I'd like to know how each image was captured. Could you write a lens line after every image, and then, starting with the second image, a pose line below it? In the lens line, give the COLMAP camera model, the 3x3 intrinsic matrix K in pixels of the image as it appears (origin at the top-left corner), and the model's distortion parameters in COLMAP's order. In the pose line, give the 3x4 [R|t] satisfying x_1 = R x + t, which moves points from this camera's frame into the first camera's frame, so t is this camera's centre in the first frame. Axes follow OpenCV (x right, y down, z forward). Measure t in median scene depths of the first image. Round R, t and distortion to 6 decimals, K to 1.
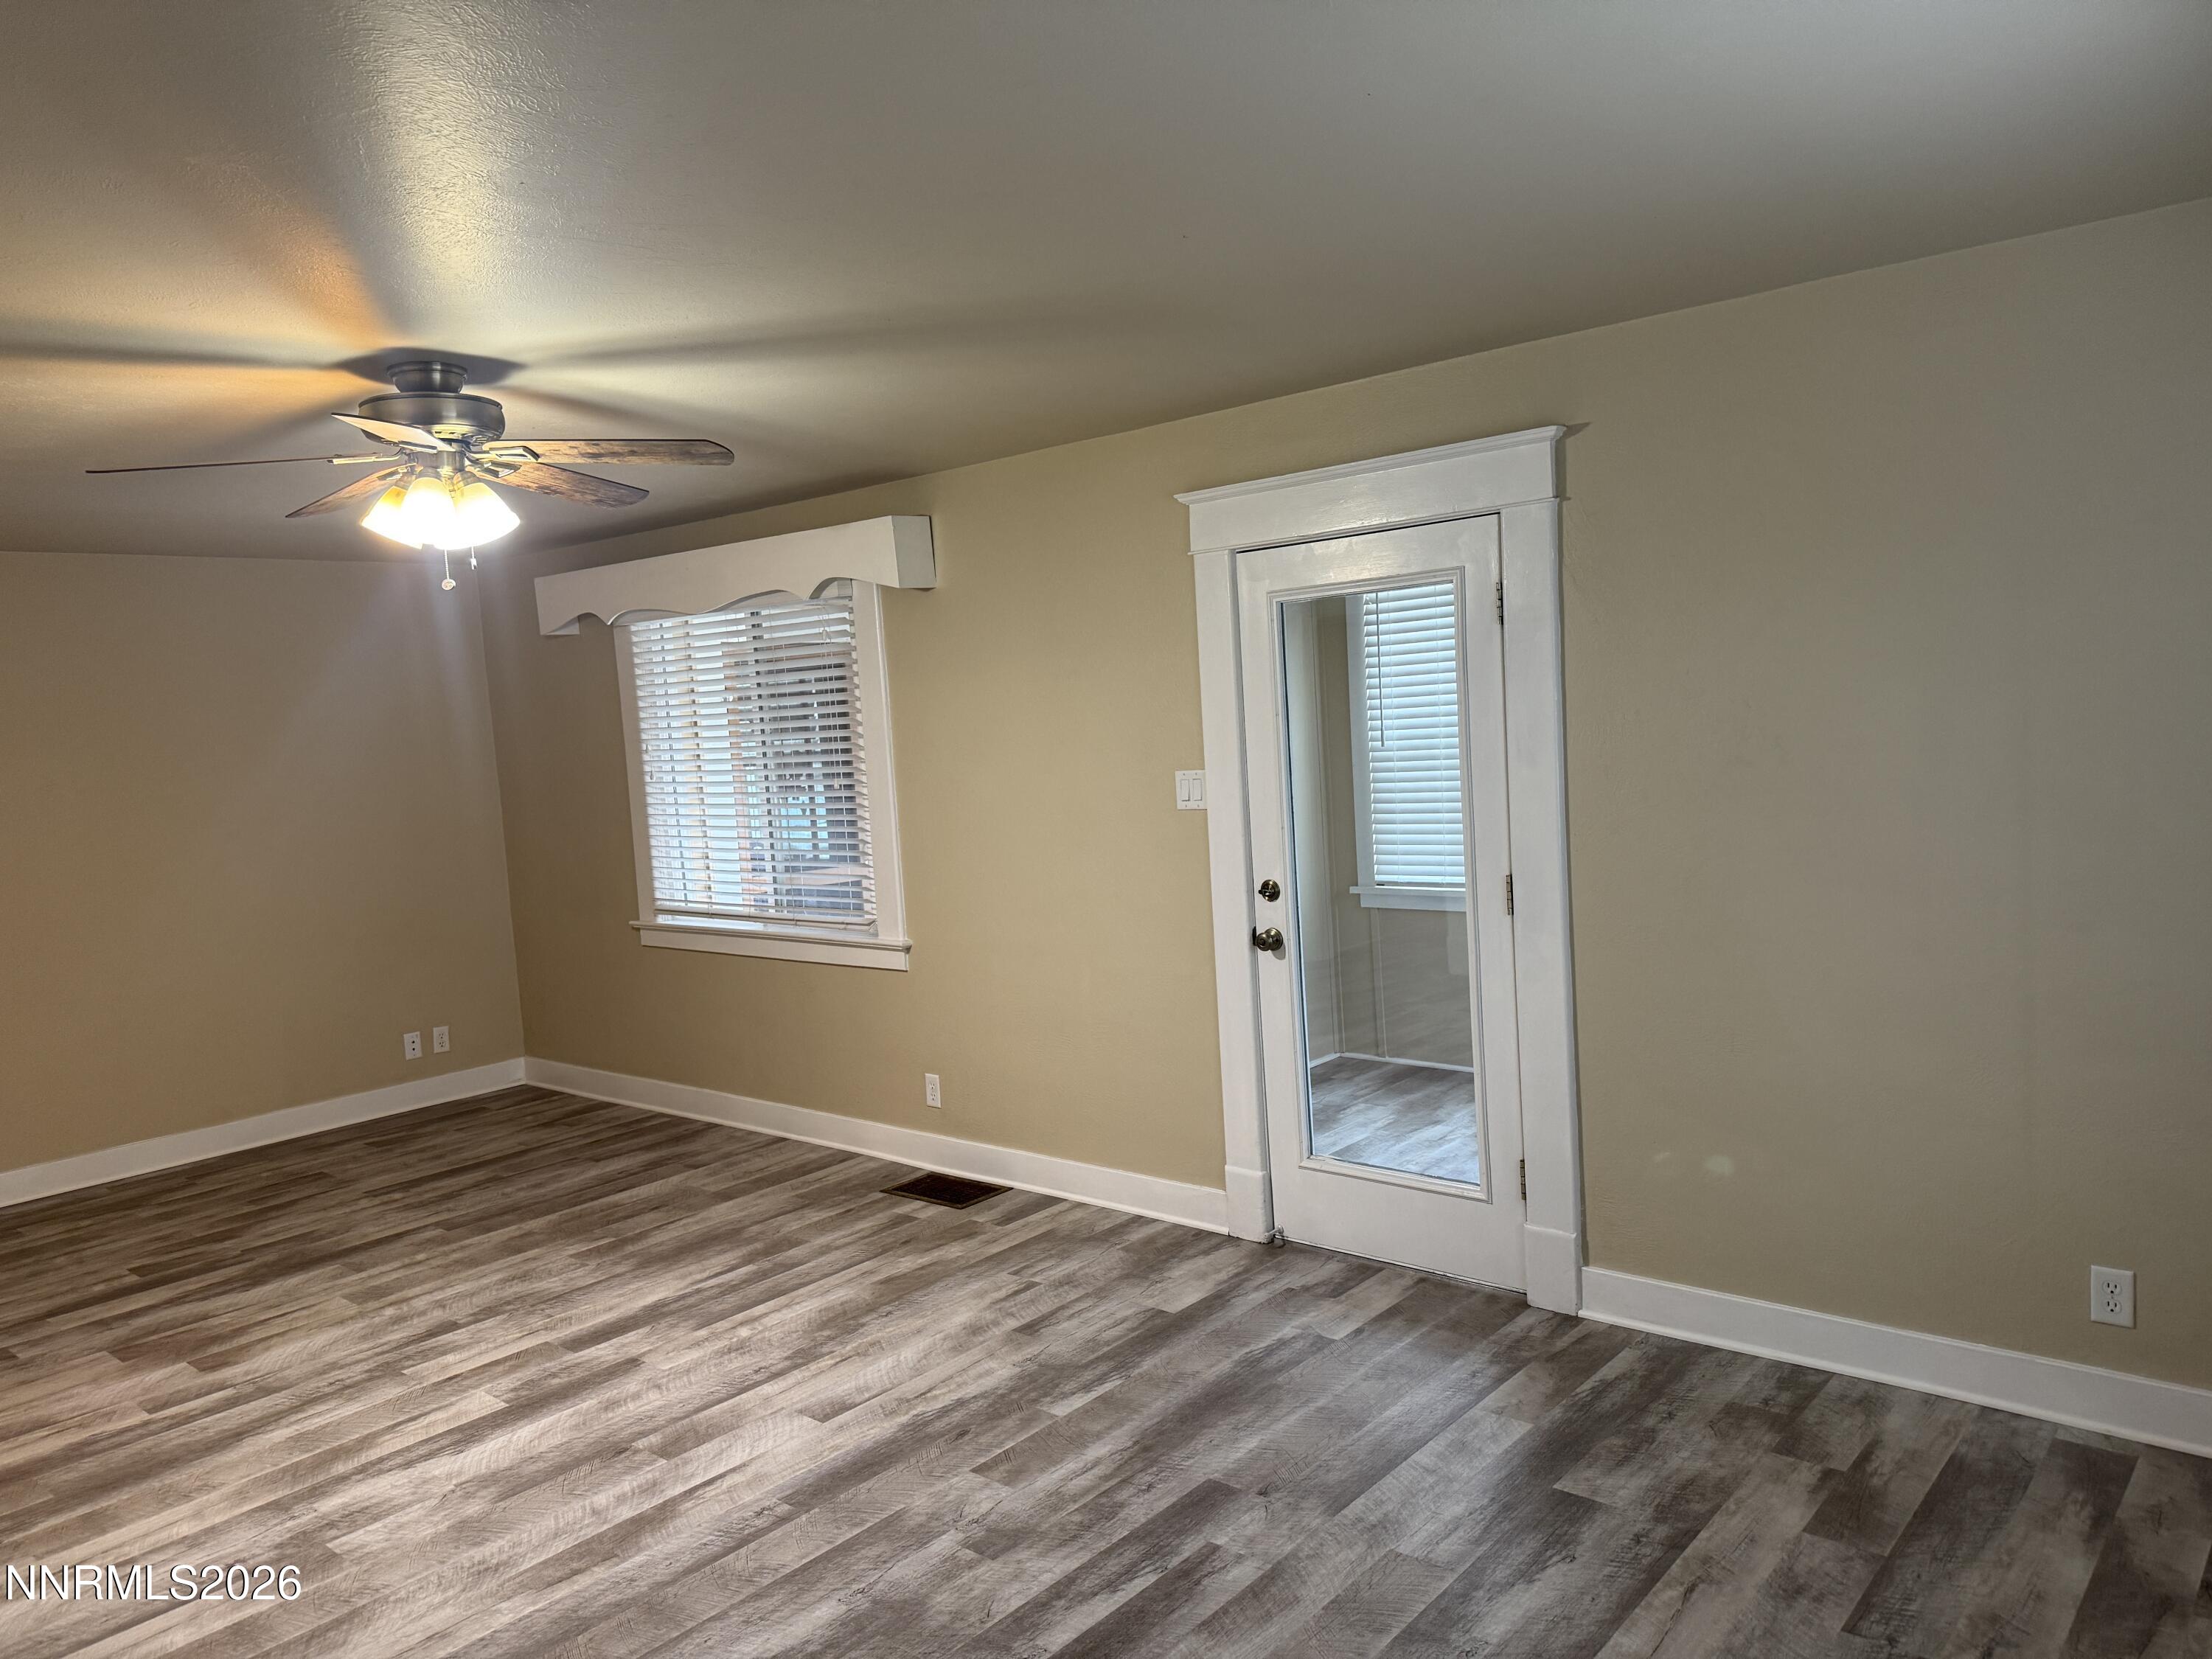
lens RADIAL K [[1536.1, 0, 1106.0], [0, 1536.1, 829.5], [0, 0, 1]] dist [-0.006614, -0.006668]
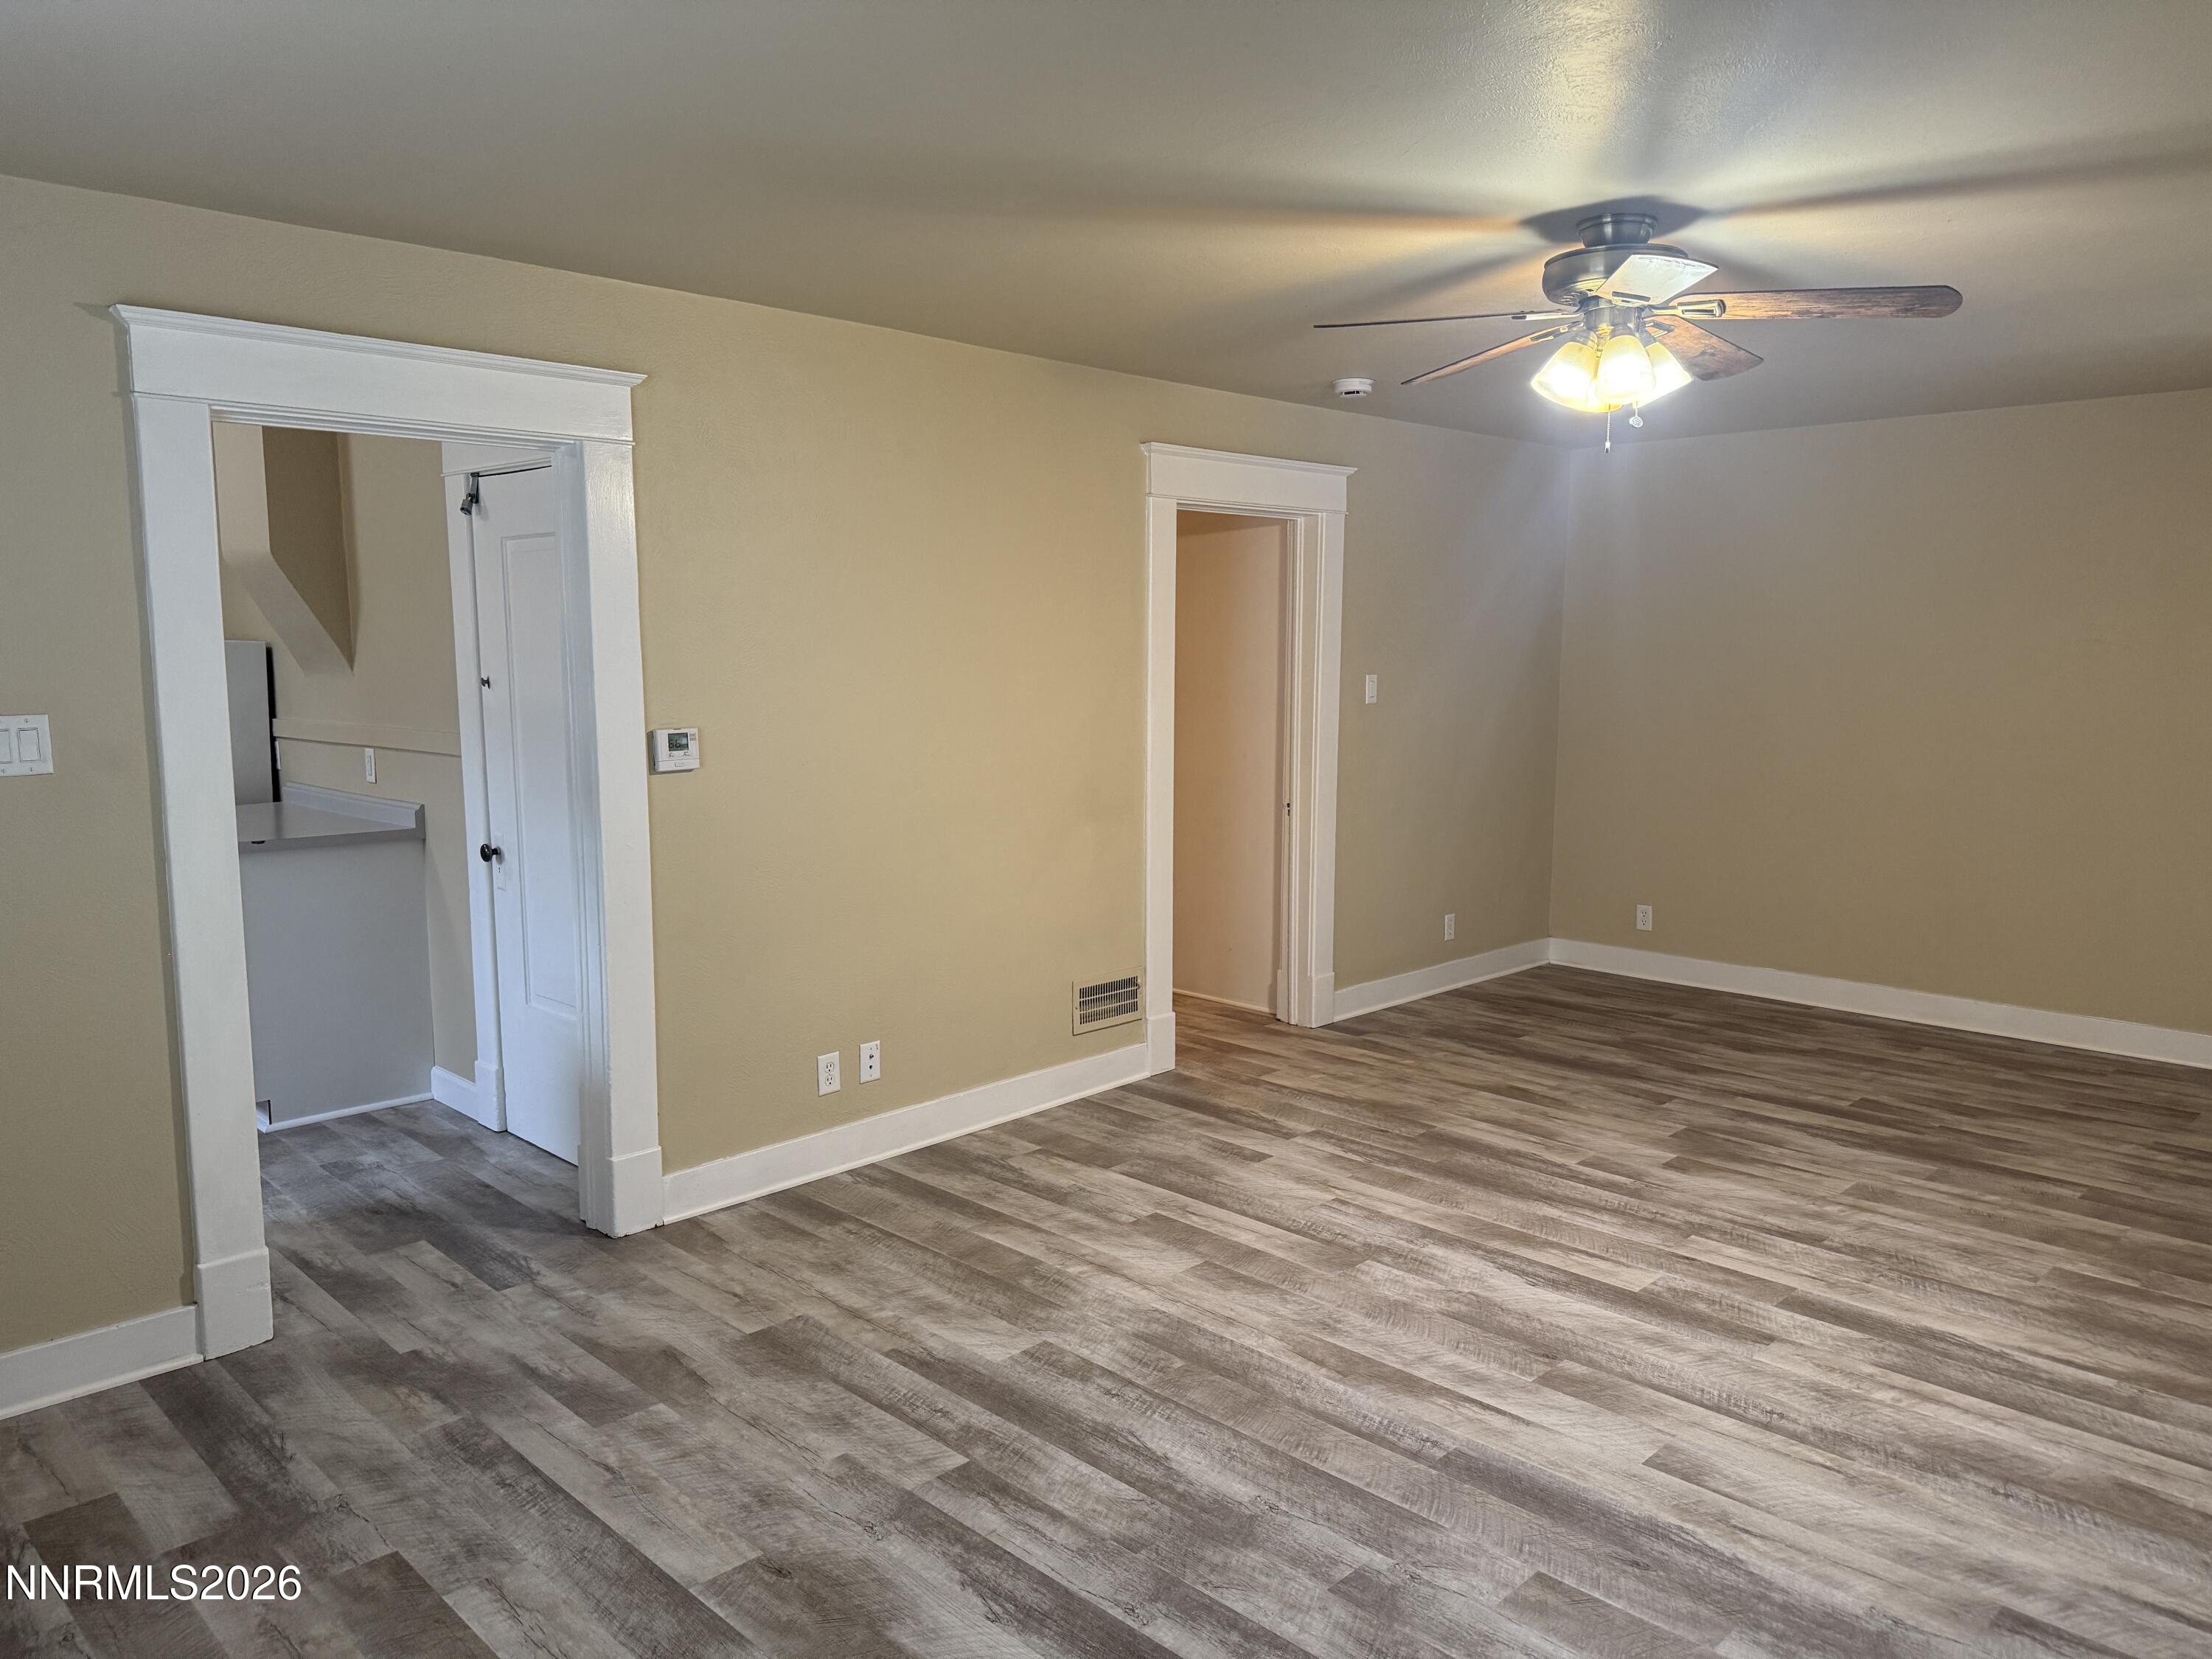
lens RADIAL K [[1588.8, 0, 1105.8], [0, 1588.8, 802.2], [0, 0, 1]] dist [0.004037, -0.035169]
pose [[-0.077258, 0.163724, -0.983476, 0.500981], [-0.077977, 0.982411, 0.169672, -0.063380], [0.993957, 0.089797, -0.063133, 0.613949]]
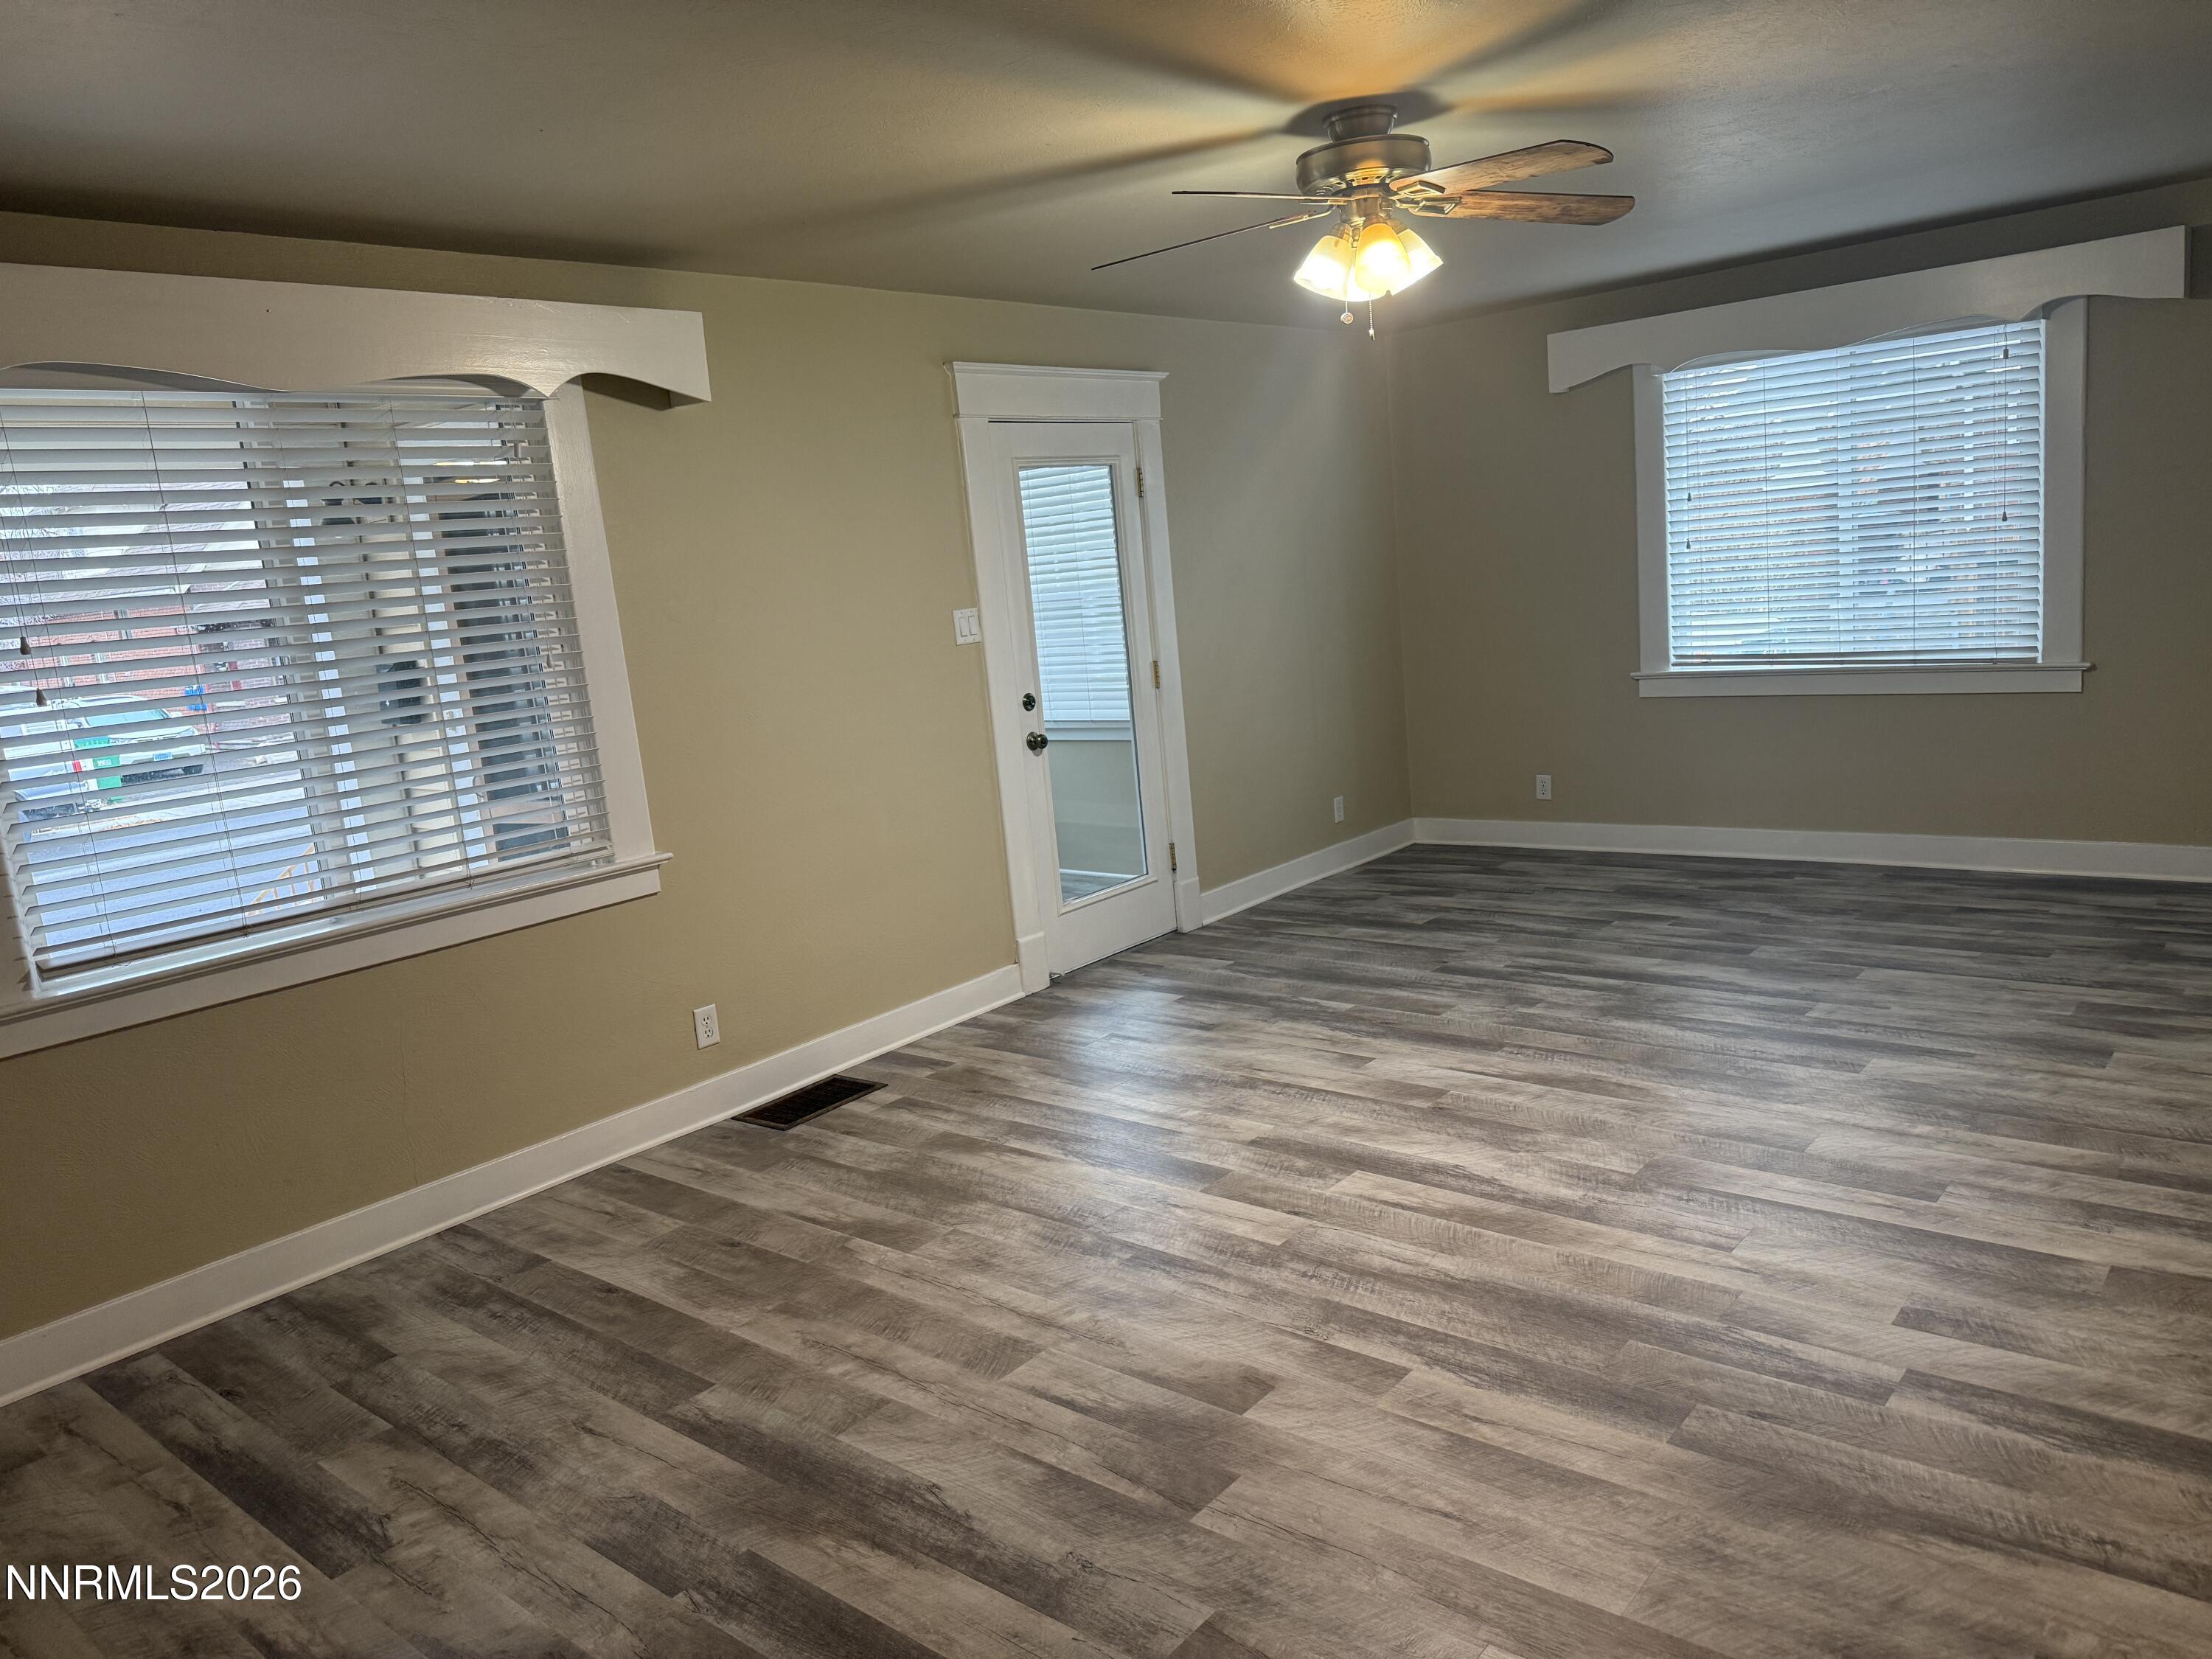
lens RADIAL K [[1528.3, 0, 1068.4], [0, 1528.3, 819.5], [0, 0, 1]] dist [0.082566, -0.128778]
pose [[0.029315, -0.107335, 0.993791, -1.194140], [0.179941, 0.978542, 0.100381, 0.015245], [-0.983240, 0.175881, 0.048000, 0.959092]]
